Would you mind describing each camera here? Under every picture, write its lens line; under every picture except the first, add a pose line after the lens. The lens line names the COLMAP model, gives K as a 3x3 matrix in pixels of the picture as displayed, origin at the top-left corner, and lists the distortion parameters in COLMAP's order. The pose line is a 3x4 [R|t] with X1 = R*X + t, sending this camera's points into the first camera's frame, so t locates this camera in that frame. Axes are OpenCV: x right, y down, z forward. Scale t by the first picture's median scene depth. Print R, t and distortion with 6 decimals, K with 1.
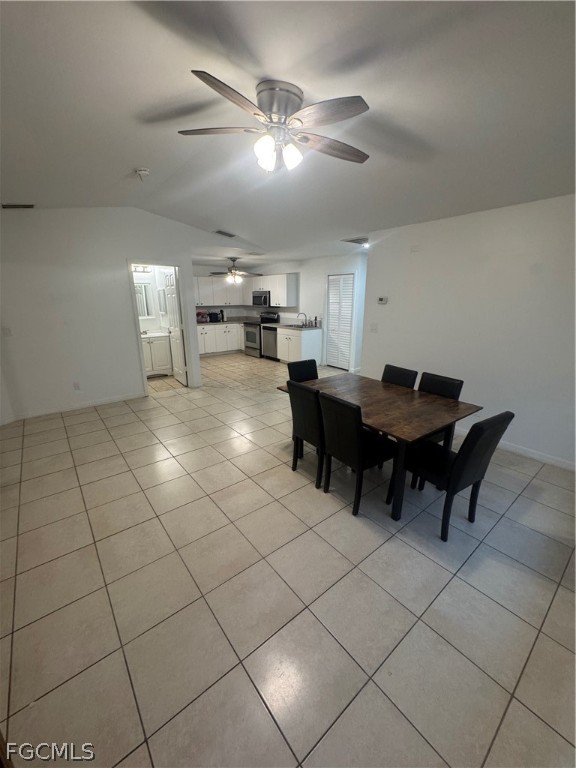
lens RADIAL K [[305.4, 0, 289.1], [0, 305.4, 384.0], [0, 0, 1]] dist [0.003234, -0.000344]
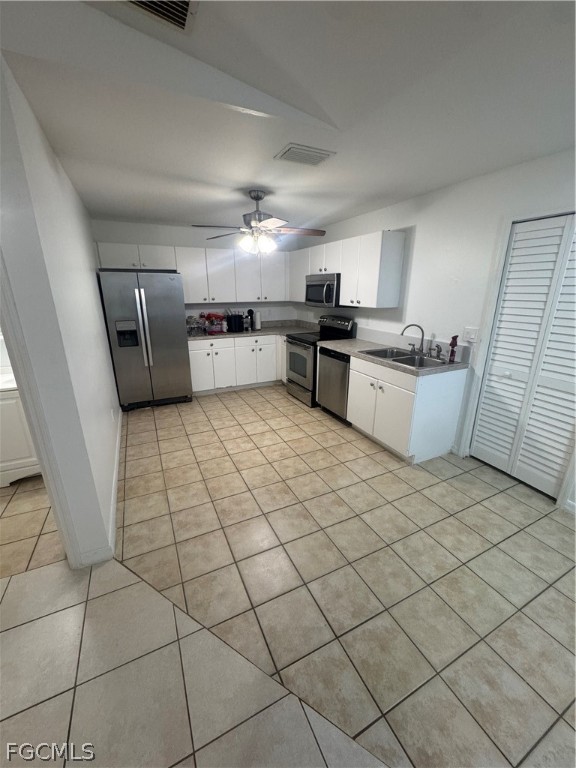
lens RADIAL K [[305.4, 0, 286.3], [0, 305.4, 383.5], [0, 0, 1]] dist [0.003234, -0.000344]
pose [[0.972937, 0.069288, -0.220436, -0.027533], [-0.063669, 0.997442, 0.032504, -0.140760], [0.222125, -0.017590, 0.974860, 0.503886]]
